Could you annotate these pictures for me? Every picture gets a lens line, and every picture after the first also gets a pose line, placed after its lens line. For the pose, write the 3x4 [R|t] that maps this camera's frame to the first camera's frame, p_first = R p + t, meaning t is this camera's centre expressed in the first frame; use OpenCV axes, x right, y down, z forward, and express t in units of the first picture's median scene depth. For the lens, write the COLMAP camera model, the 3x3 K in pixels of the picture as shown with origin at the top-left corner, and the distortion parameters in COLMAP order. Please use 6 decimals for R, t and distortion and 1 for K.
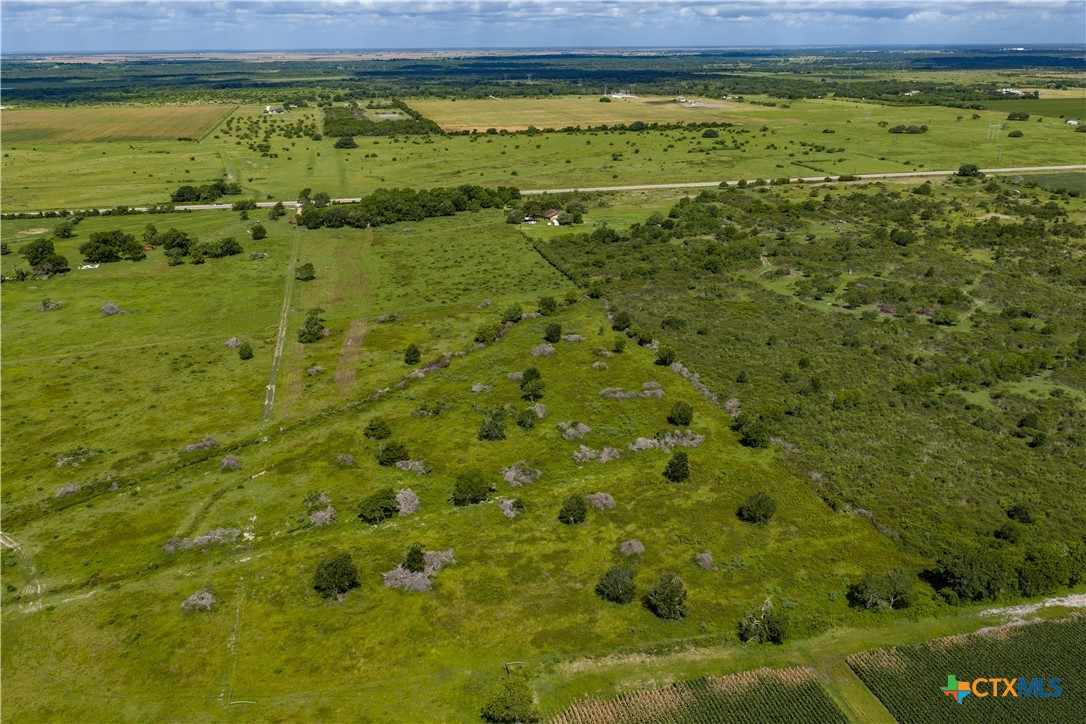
lens RADIAL K [[894.8, 0, 547.9], [0, 894.8, 364.0], [0, 0, 1]] dist [0.021771, -0.032932]
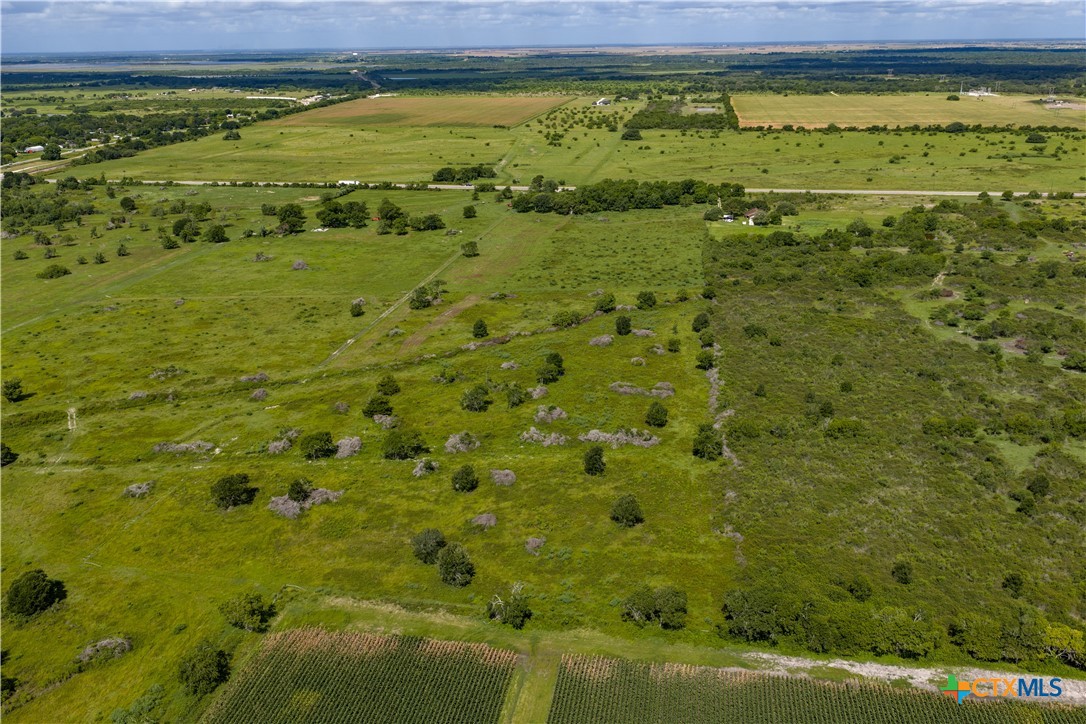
lens RADIAL K [[894.8, 0, 547.9], [0, 894.8, 364.0], [0, 0, 1]] dist [0.021771, -0.032932]
pose [[0.917115, 0.131359, -0.376358, 0.328907], [-0.128953, 0.991144, 0.031700, -0.013007], [0.377189, 0.019460, 0.925932, 0.028702]]
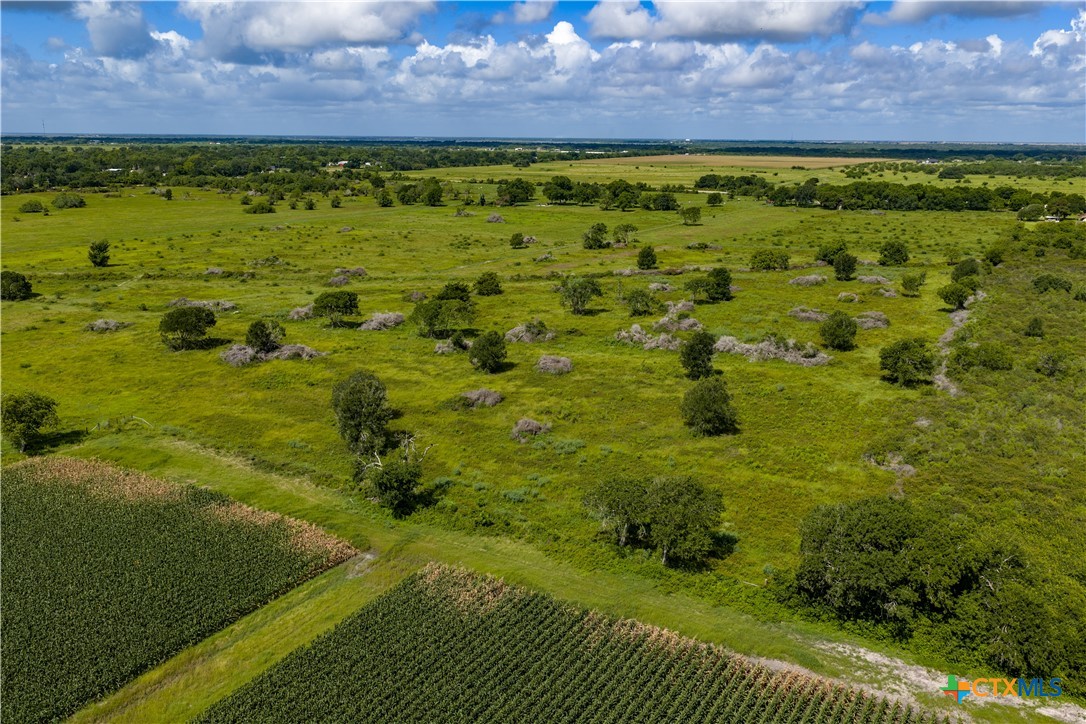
lens RADIAL K [[894.8, 0, 547.9], [0, 894.8, 364.0], [0, 0, 1]] dist [0.021771, -0.032932]
pose [[0.720620, 0.185859, -0.667955, 0.344672], [-0.248984, 0.968507, 0.000874, 0.103458], [0.647081, 0.165680, 0.744201, 0.332536]]
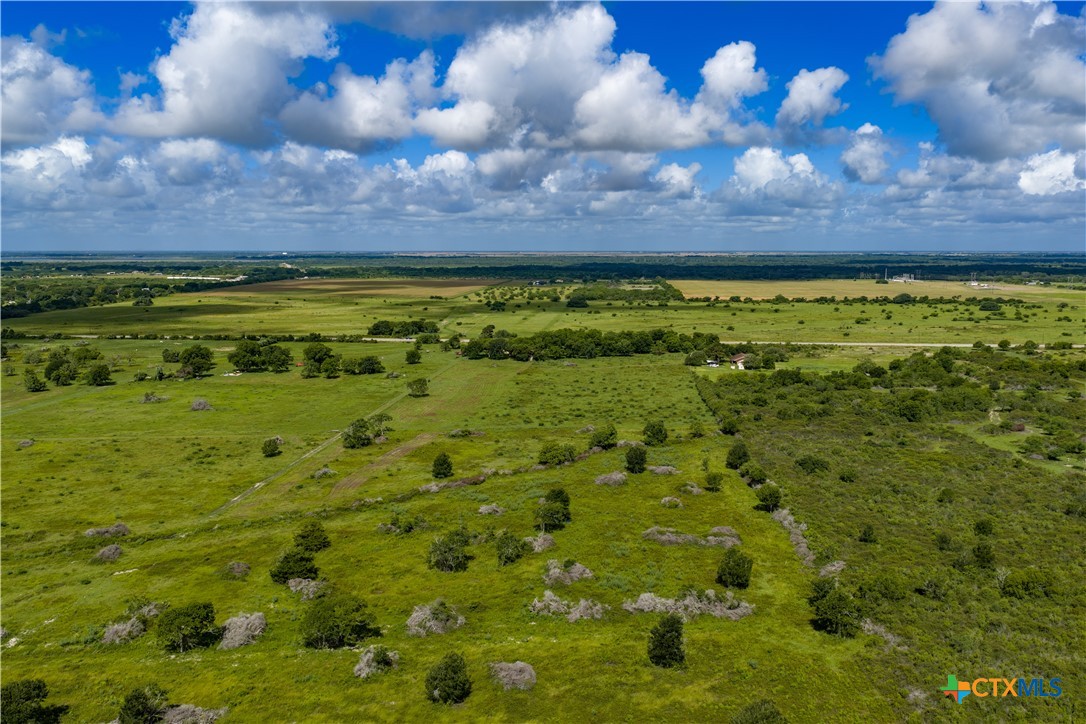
lens RADIAL K [[894.8, 0, 547.9], [0, 894.8, 364.0], [0, 0, 1]] dist [0.021771, -0.032932]
pose [[0.947086, 0.049544, -0.317132, 0.177846], [-0.115811, 0.974209, -0.193663, 0.042603], [0.299358, 0.220143, 0.928398, 0.268903]]
